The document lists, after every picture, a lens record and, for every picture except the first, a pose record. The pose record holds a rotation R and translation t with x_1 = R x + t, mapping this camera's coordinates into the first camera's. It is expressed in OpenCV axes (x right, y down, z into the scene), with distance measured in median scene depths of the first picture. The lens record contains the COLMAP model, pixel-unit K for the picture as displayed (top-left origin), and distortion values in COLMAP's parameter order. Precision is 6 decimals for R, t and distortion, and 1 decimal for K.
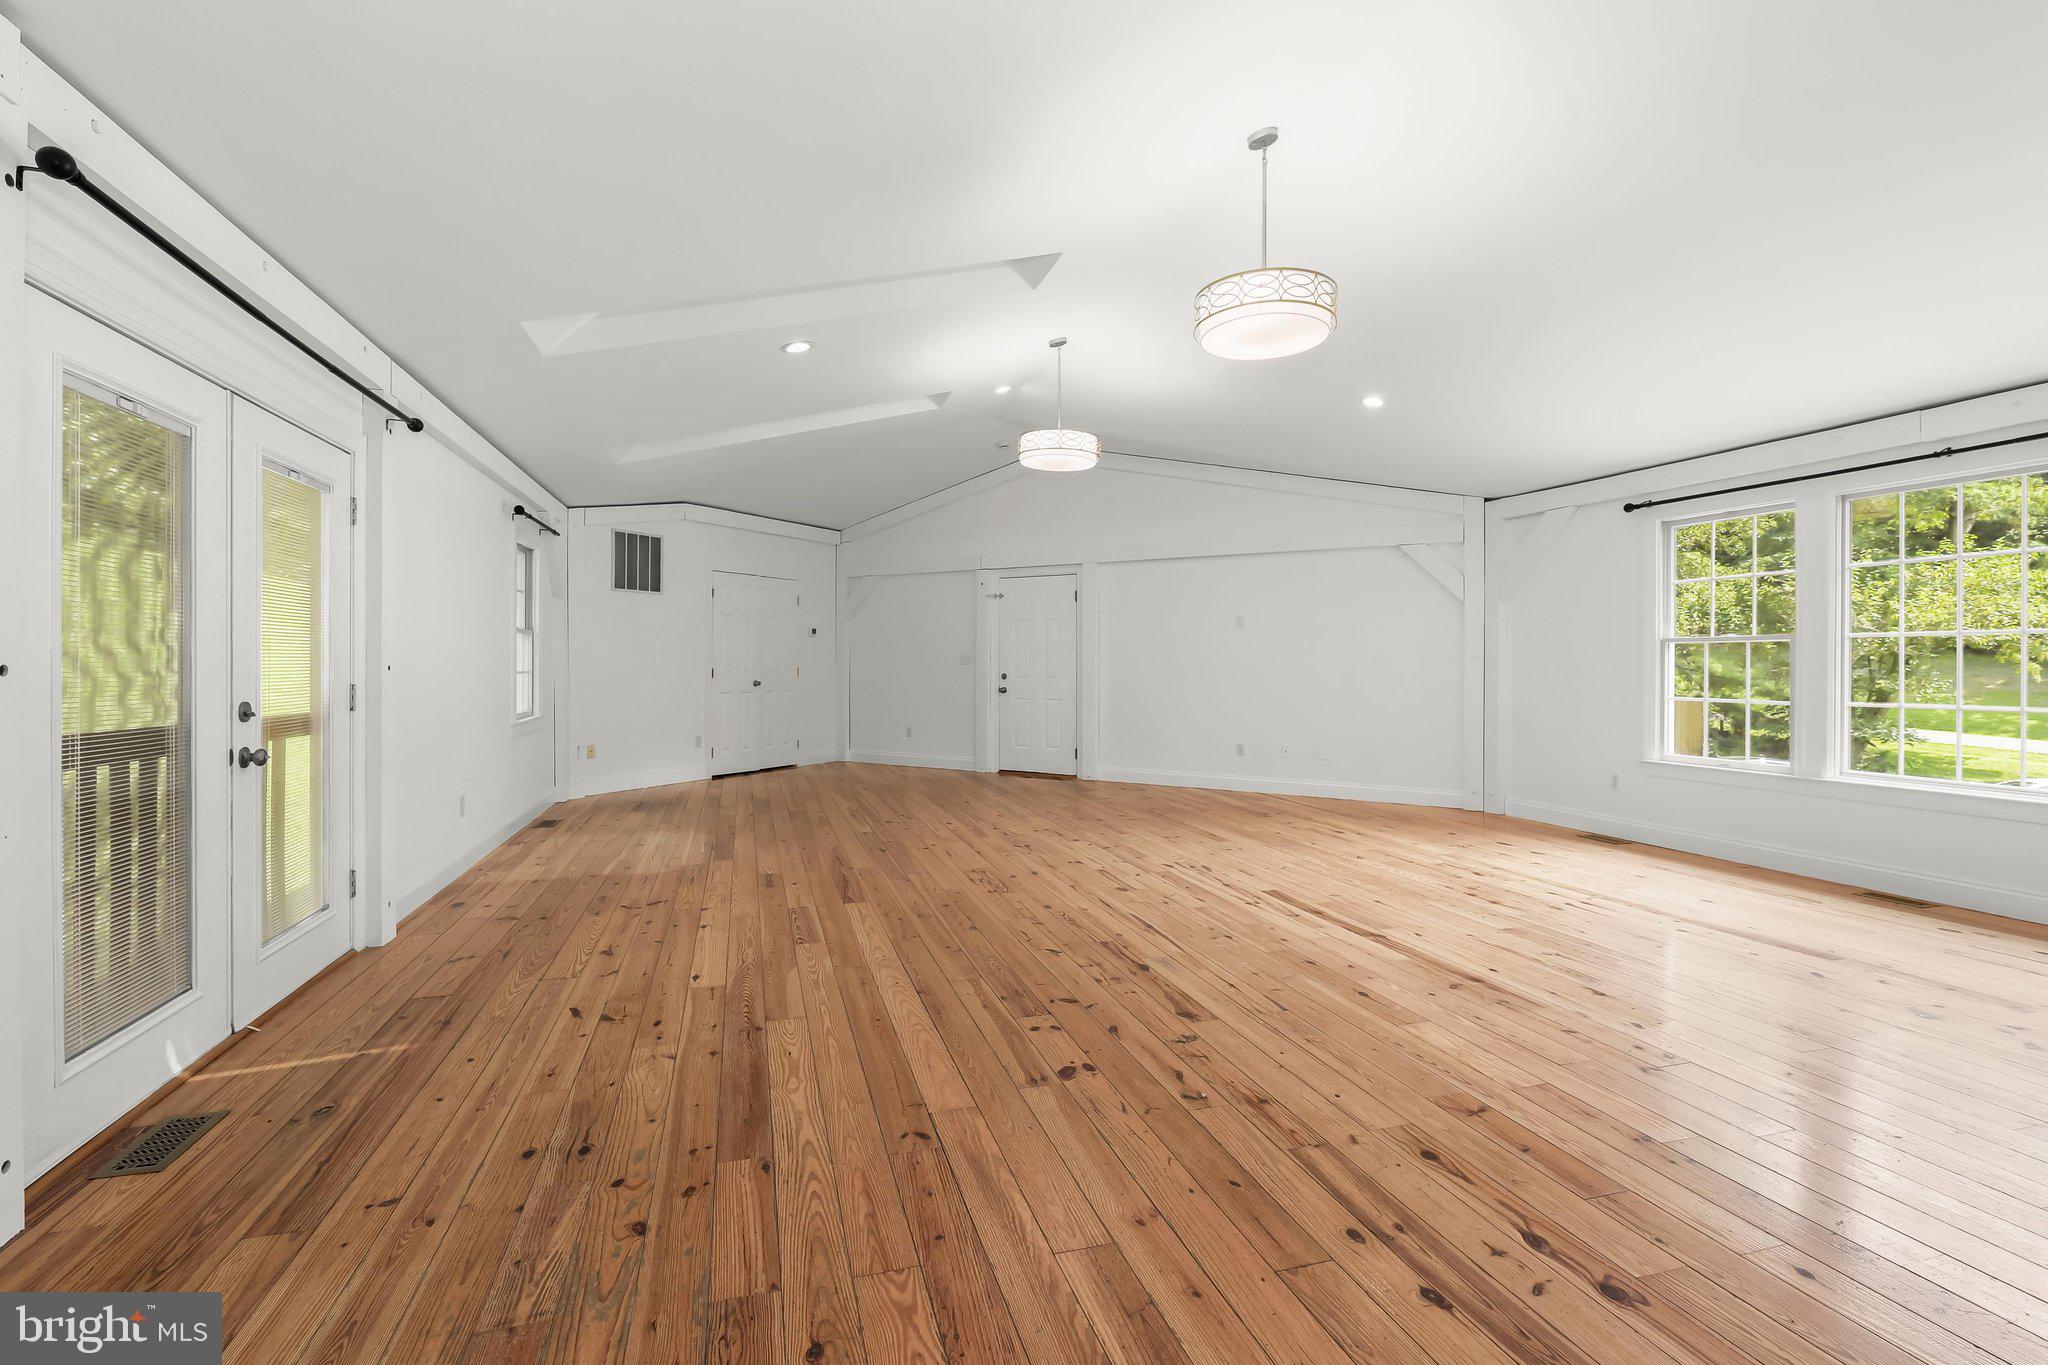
lens RADIAL K [[906.1, 0, 1009.9], [0, 906.1, 667.0], [0, 0, 1]] dist [0.007532, -0.004400]
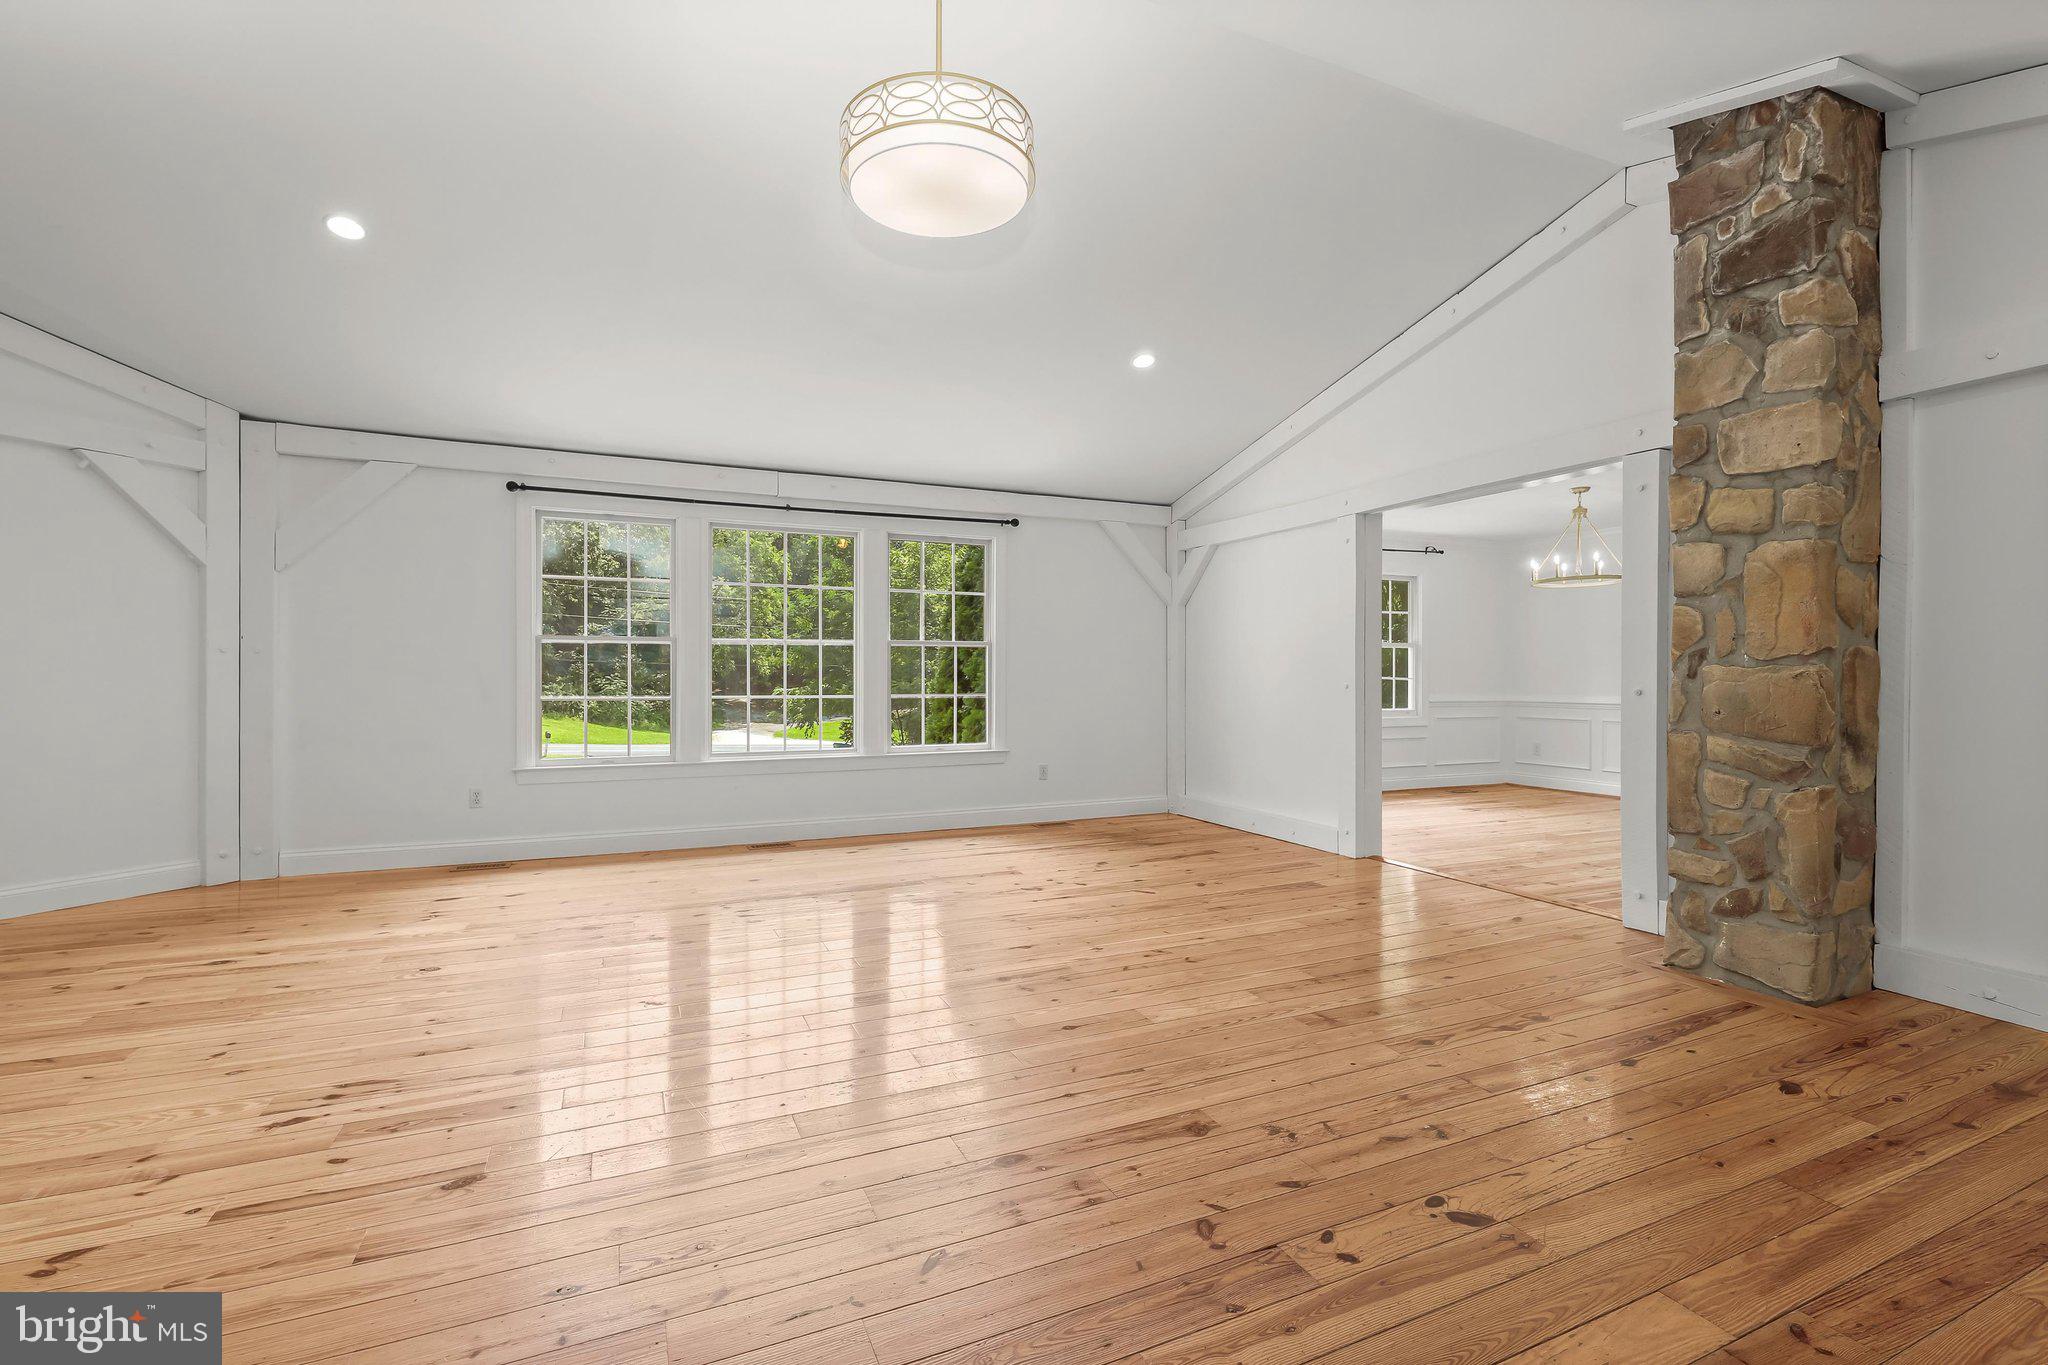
lens RADIAL K [[906.1, 0, 1009.9], [0, 906.1, 667.0], [0, 0, 1]] dist [0.007532, -0.004400]
pose [[-0.136783, 0.000842, 0.990601, -0.531254], [0.000757, 0.999999, -0.000745, 0.005315], [-0.990601, 0.000648, -0.136783, 1.280371]]
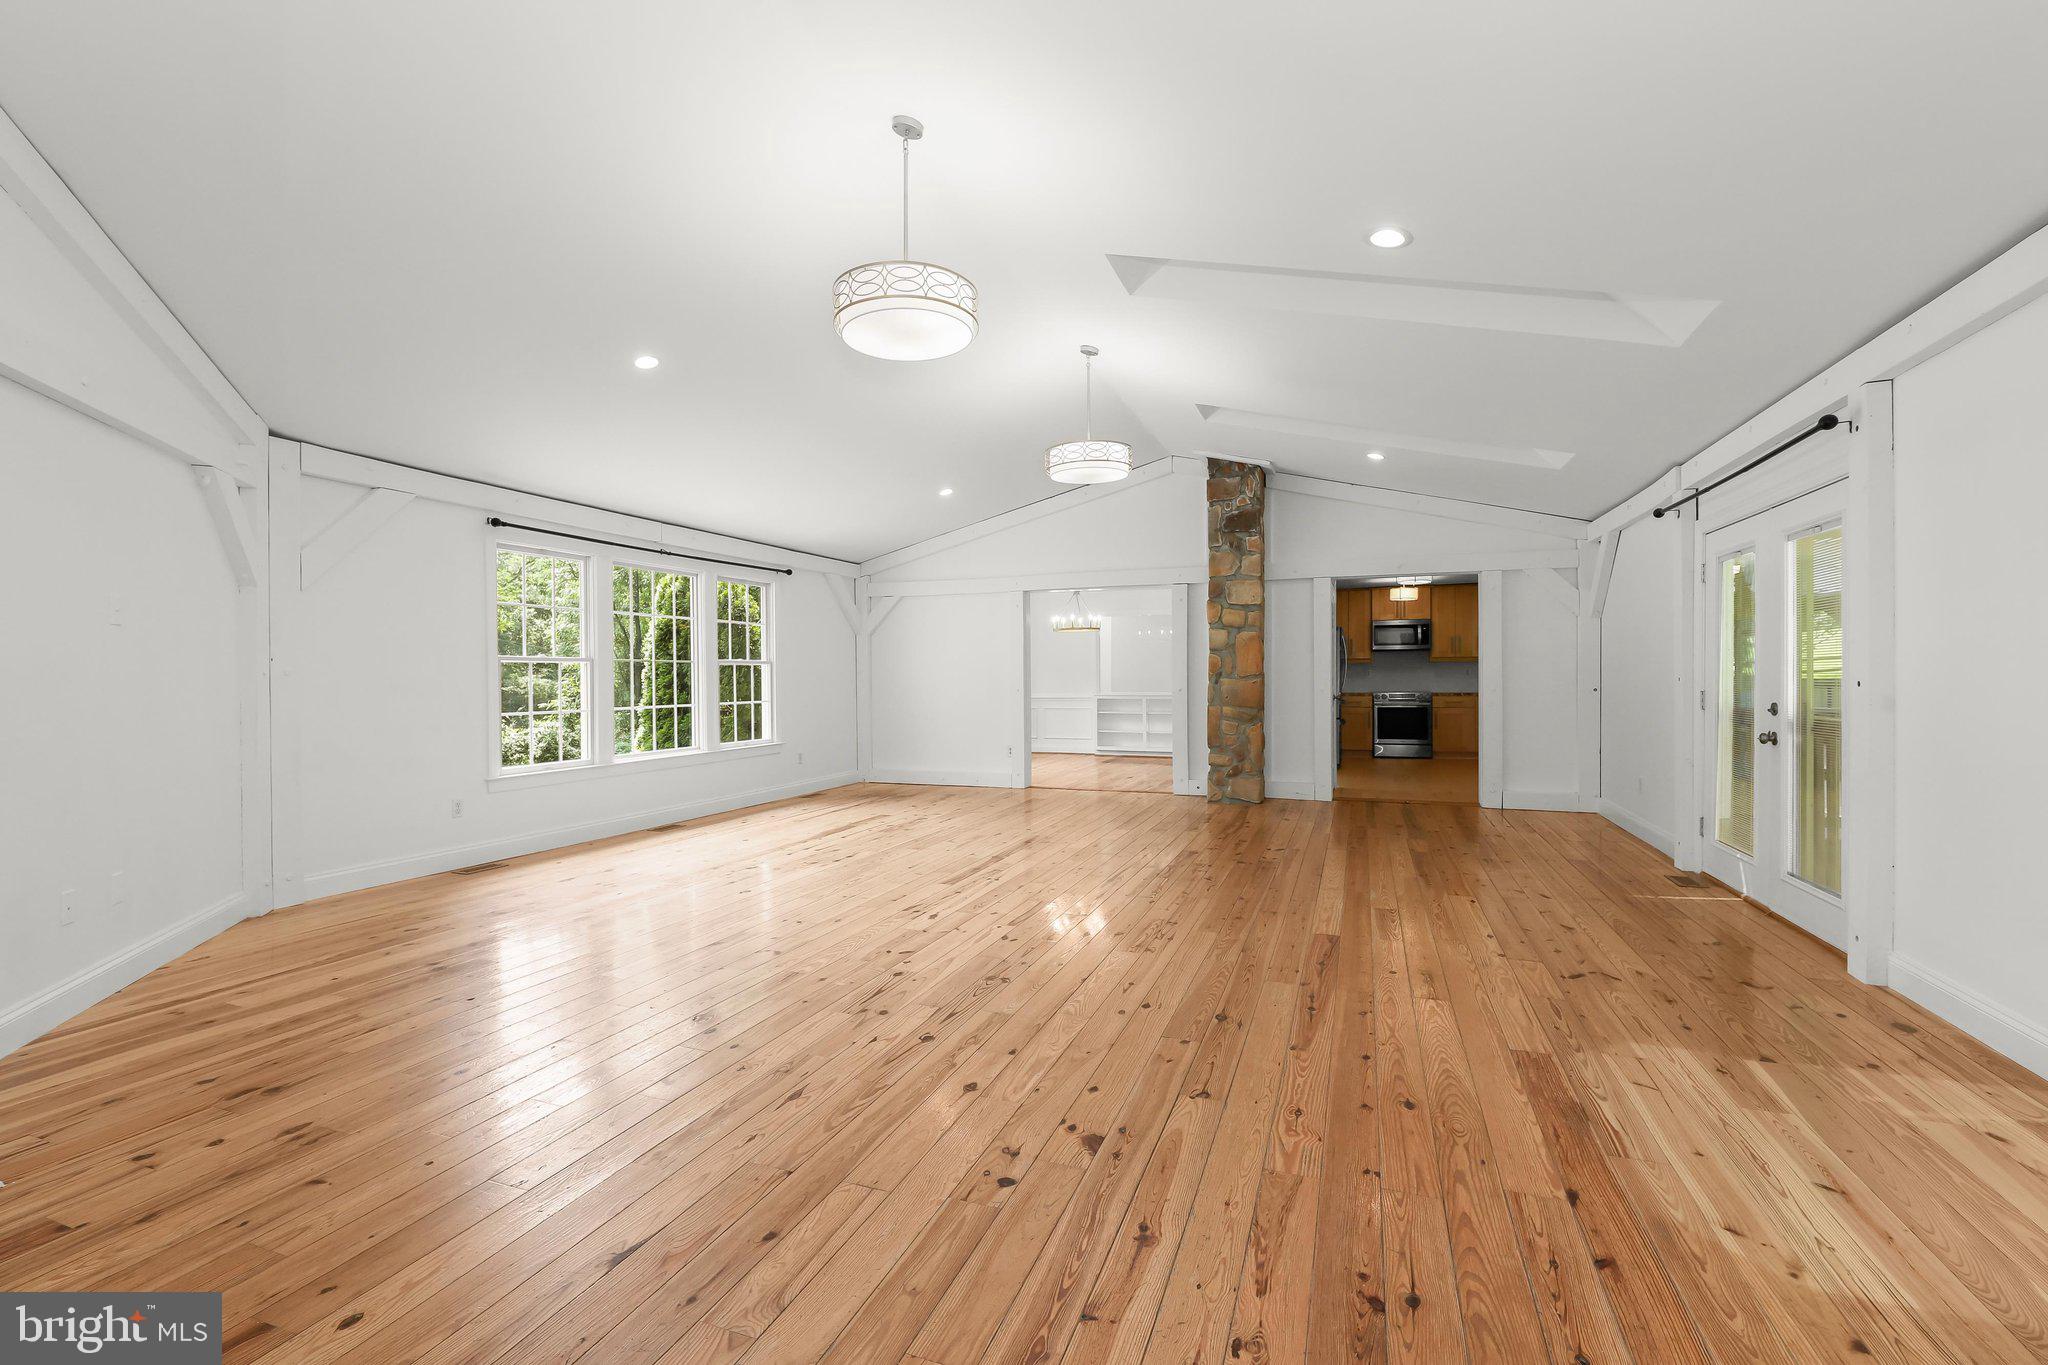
lens RADIAL K [[906.1, 0, 1009.9], [0, 906.1, 667.0], [0, 0, 1]] dist [0.007532, -0.004400]
pose [[-0.794120, 0.006134, 0.607730, -0.718587], [0.004410, 0.999981, -0.004330, -0.023635], [-0.607745, -0.000759, -0.794132, 2.895592]]
